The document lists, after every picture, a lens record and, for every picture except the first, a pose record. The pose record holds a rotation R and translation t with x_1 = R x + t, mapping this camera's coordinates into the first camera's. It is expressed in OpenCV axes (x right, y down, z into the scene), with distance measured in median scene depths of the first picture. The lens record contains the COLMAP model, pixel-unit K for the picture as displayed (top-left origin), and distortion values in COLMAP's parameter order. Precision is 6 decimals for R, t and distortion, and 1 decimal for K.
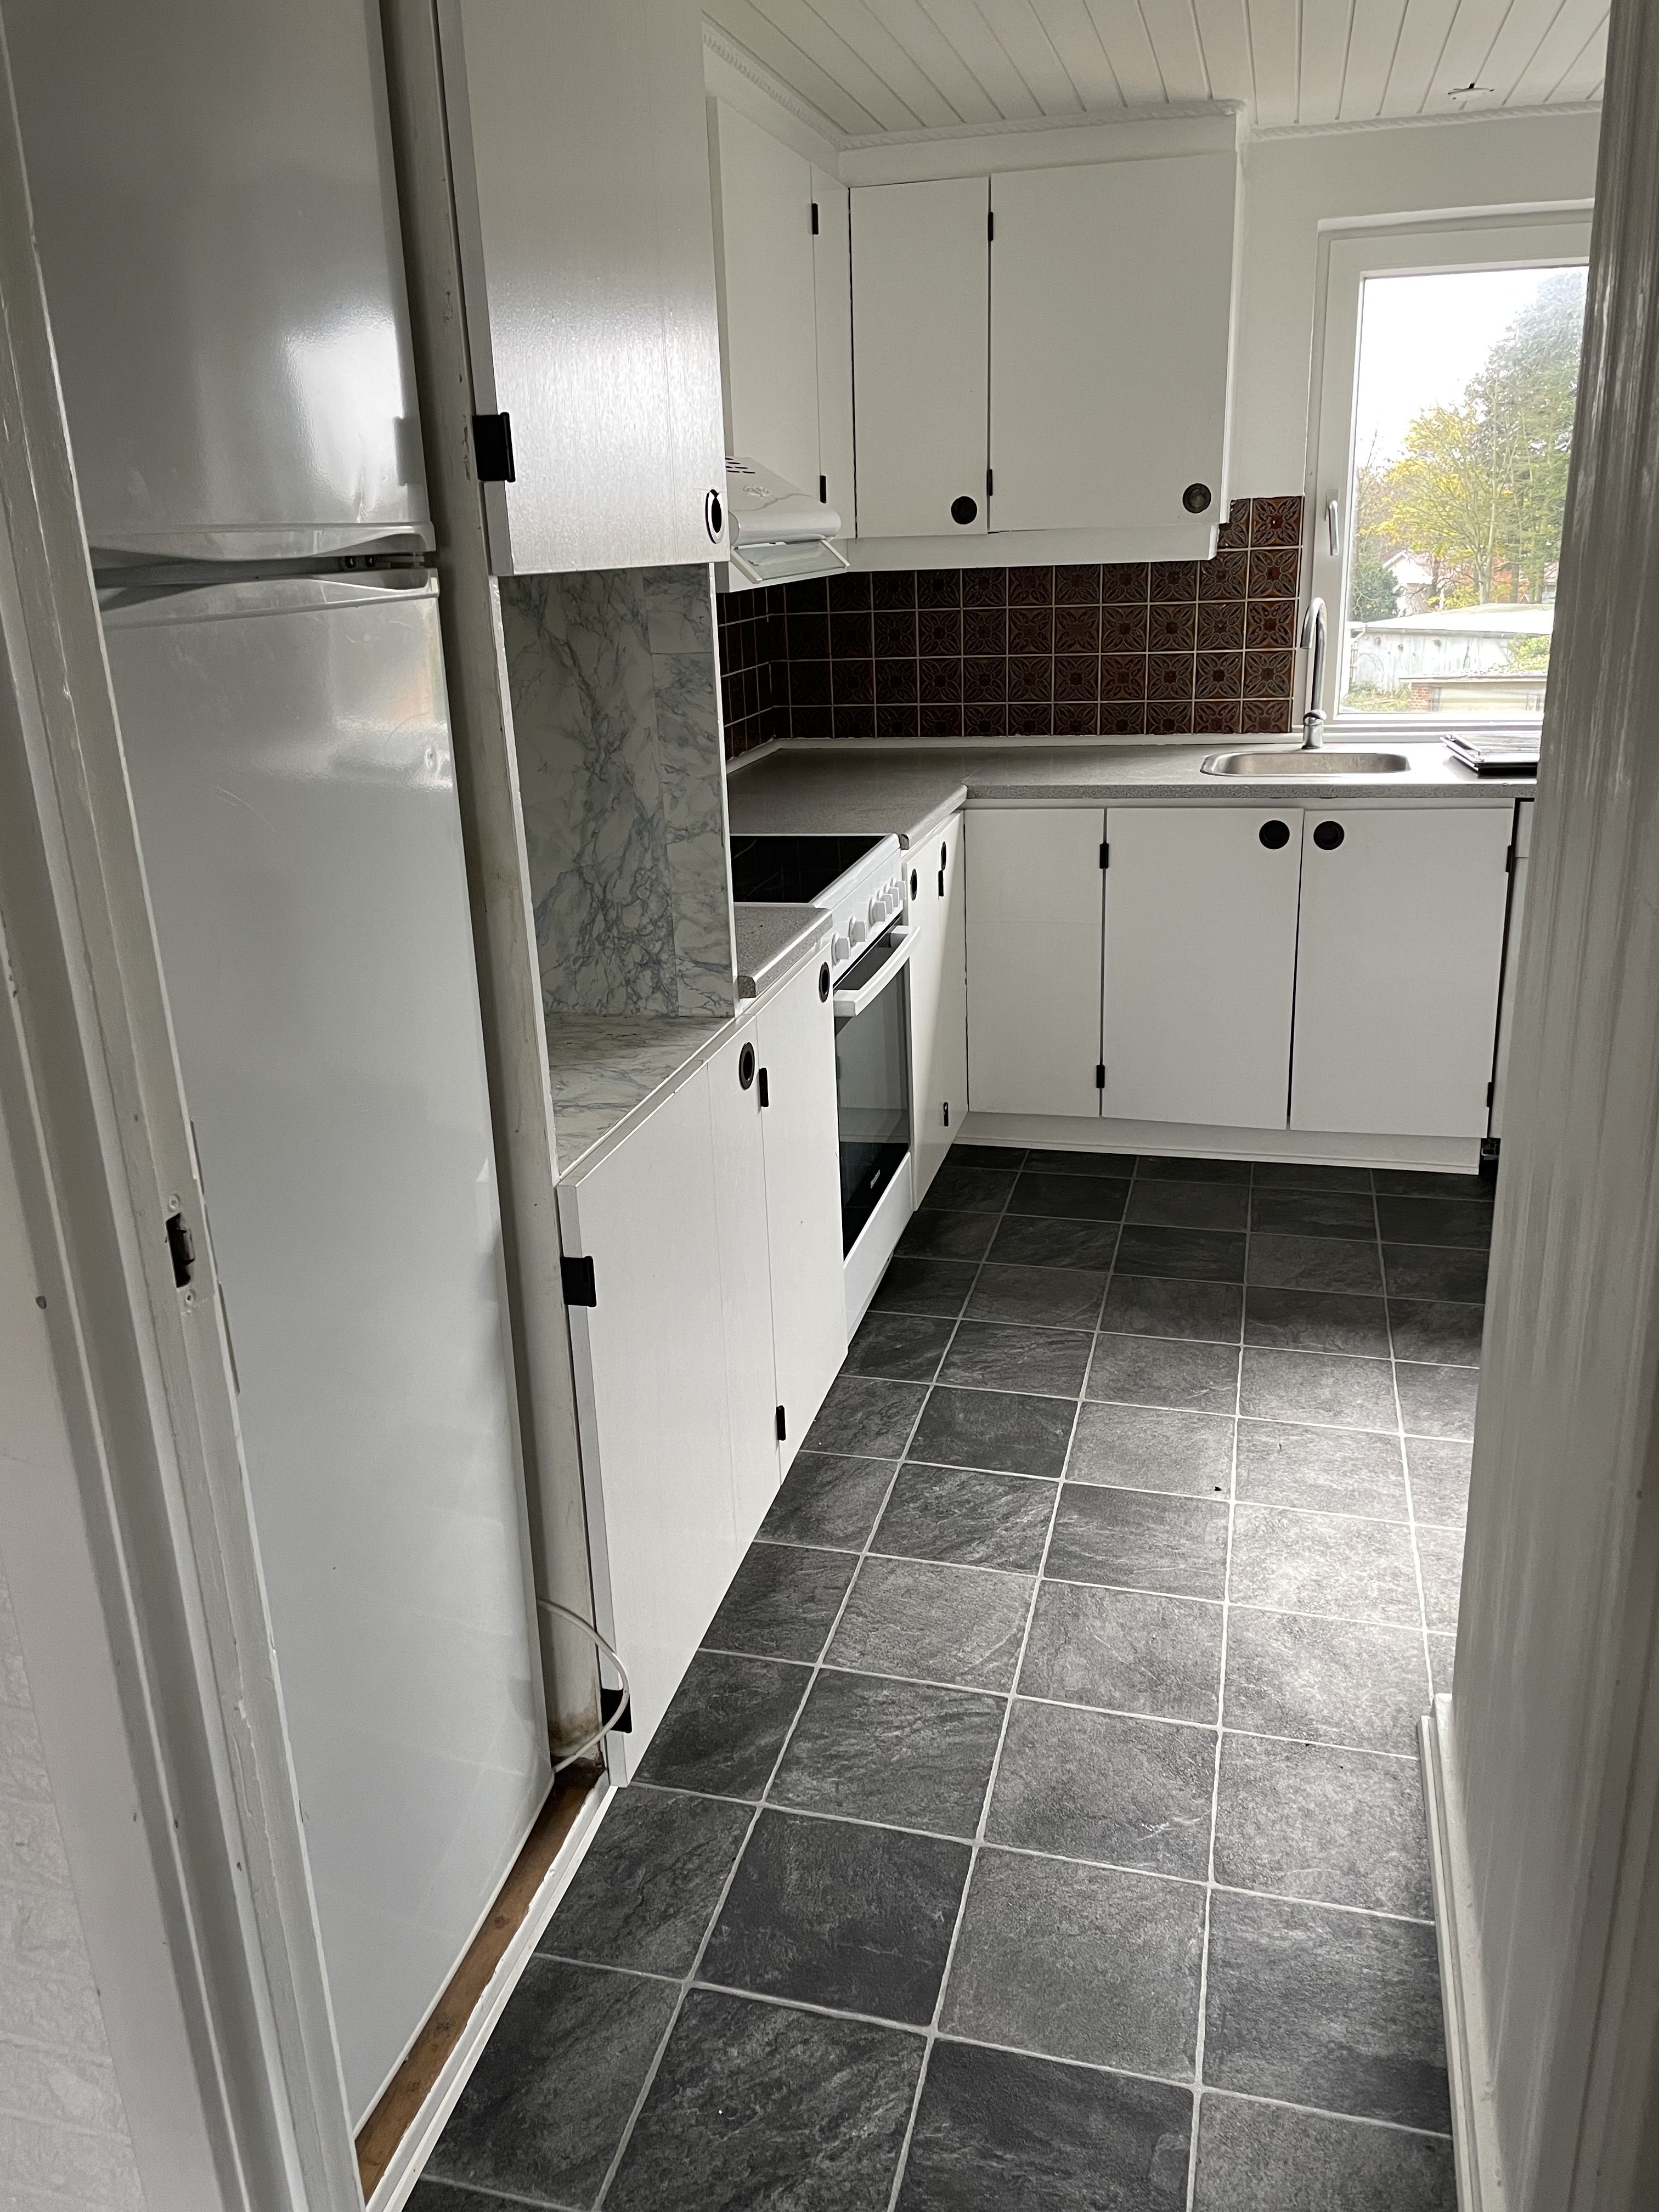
lens RADIAL K [[1665.7, 0, 822.1], [0, 1665.7, 1109.7], [0, 0, 1]] dist [0.085612, -0.110206]
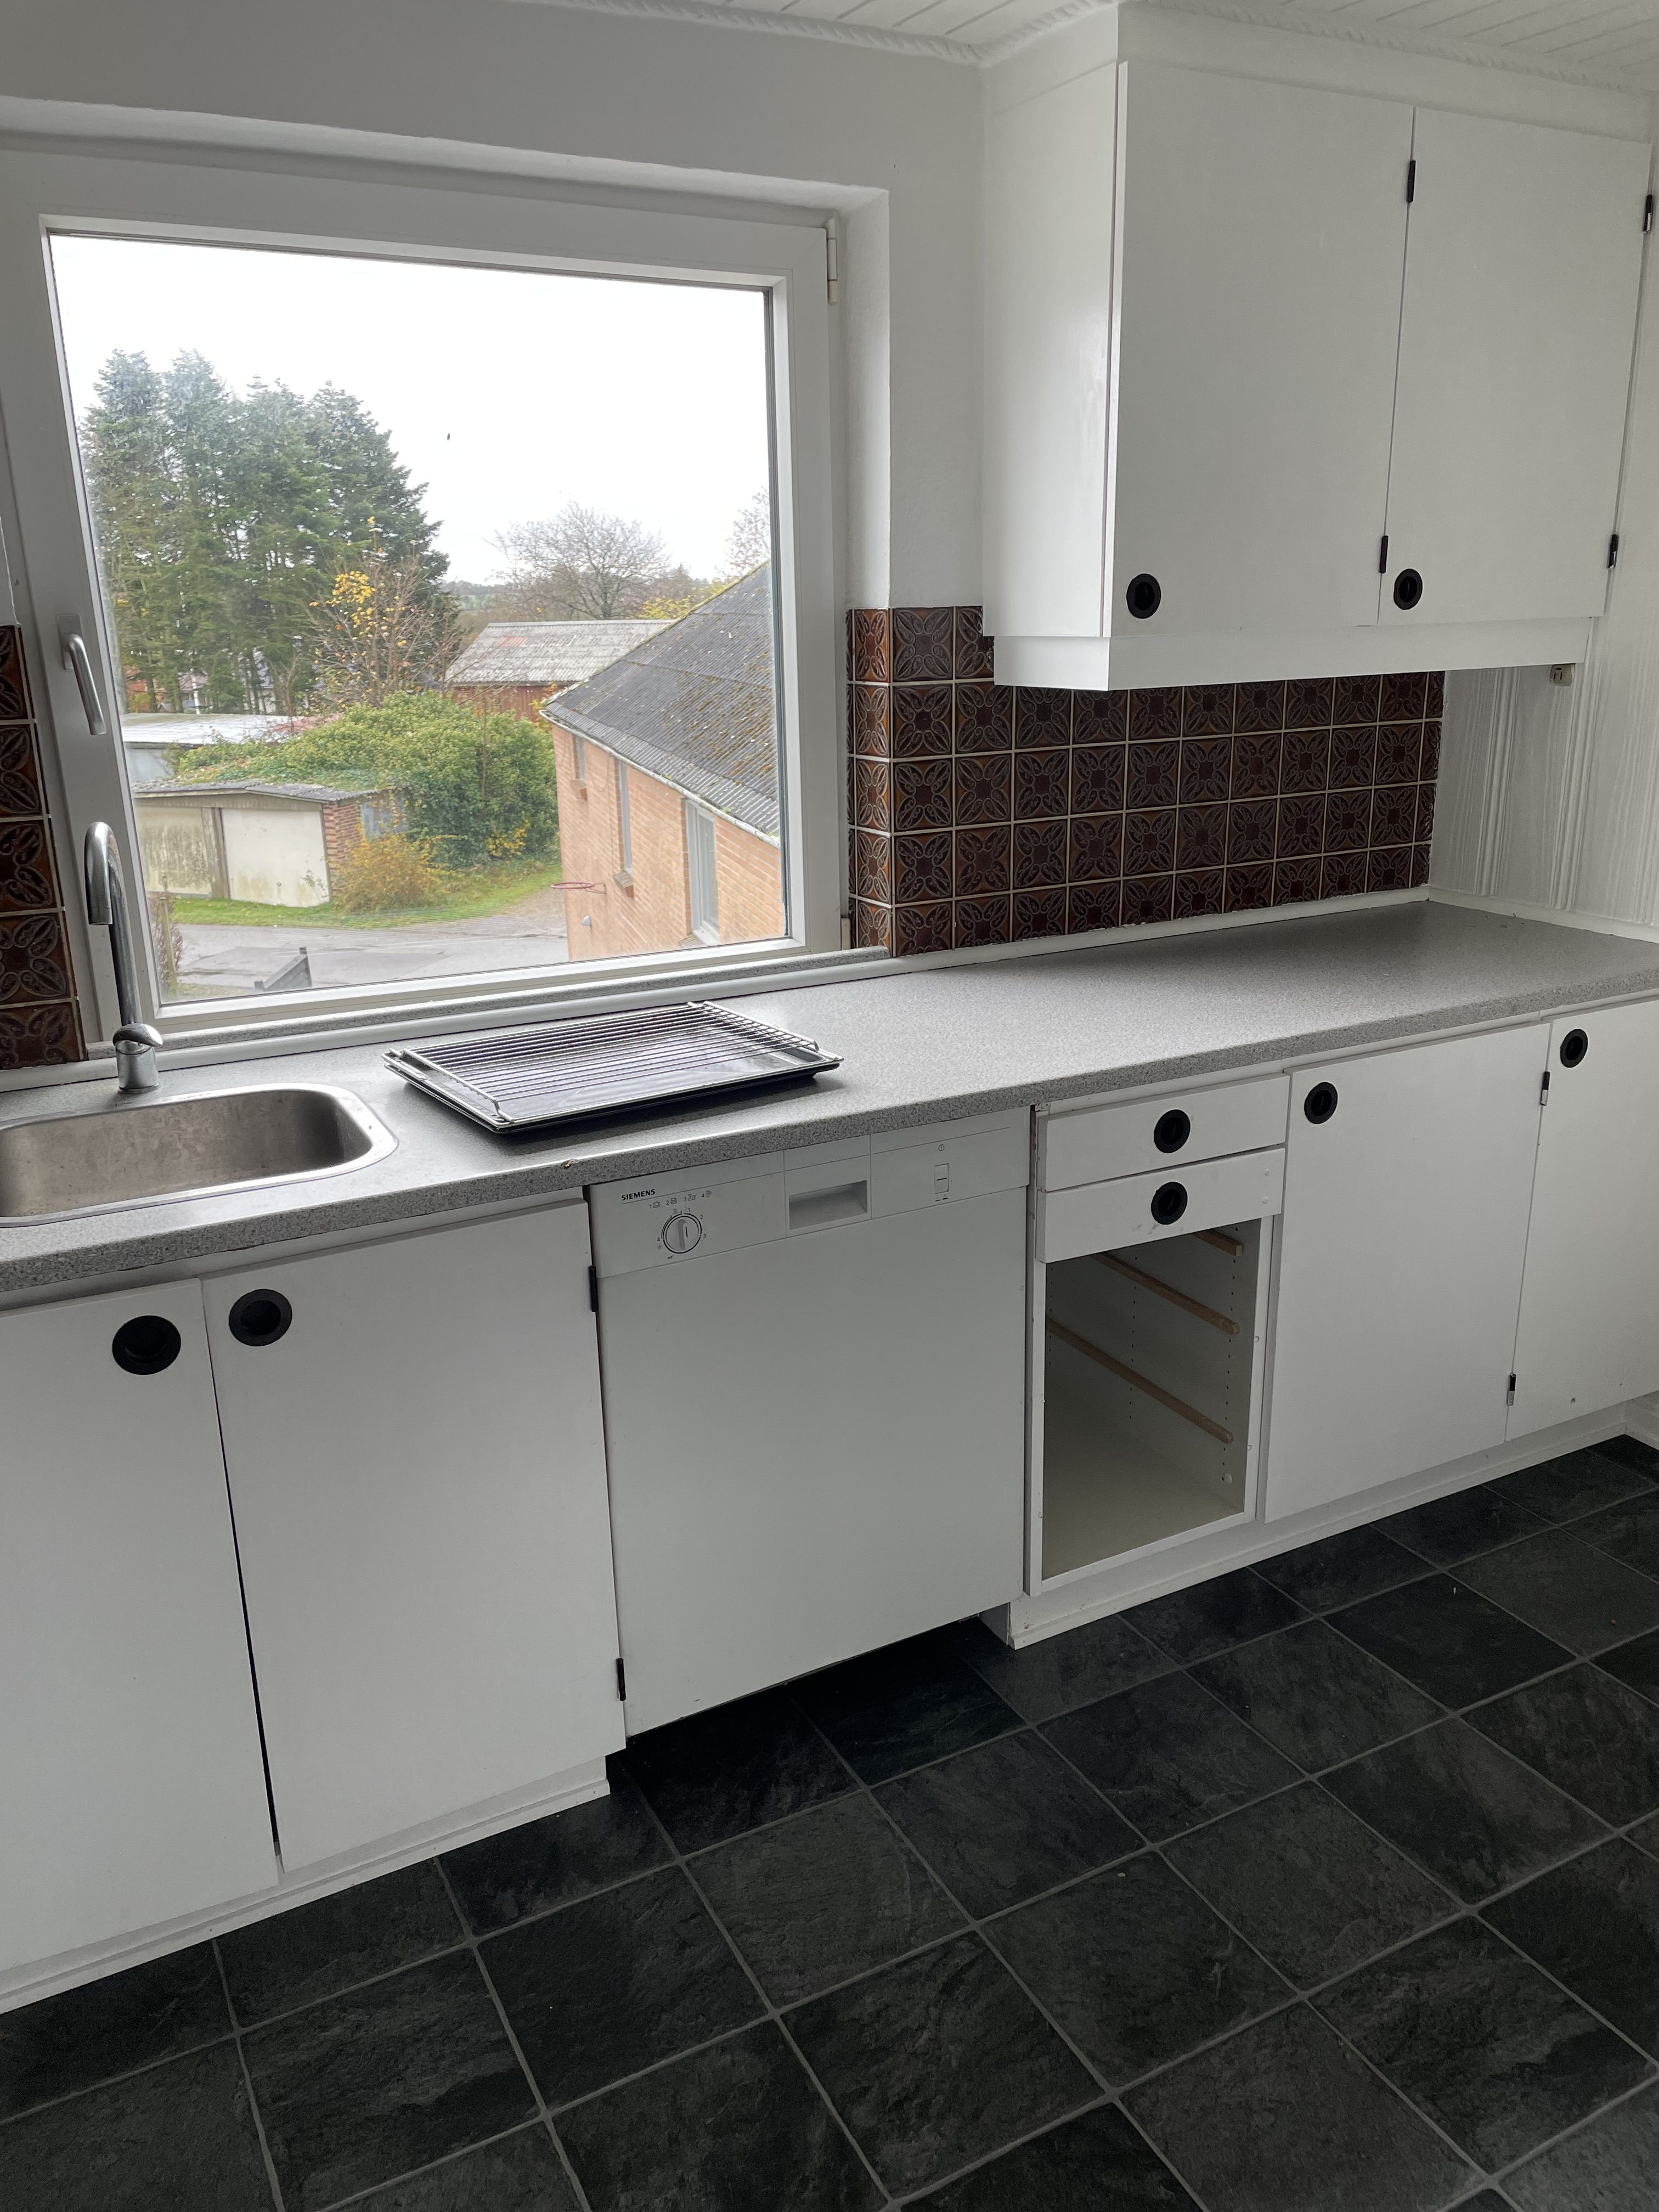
lens RADIAL K [[1665.7, 0, 822.1], [0, 1665.7, 1109.7], [0, 0, 1]] dist [0.085612, -0.110206]
pose [[0.733638, -0.172558, 0.657267, 0.100052], [0.209941, 0.977460, 0.022286, -0.177496], [-0.646297, 0.121637, 0.753329, 0.466287]]
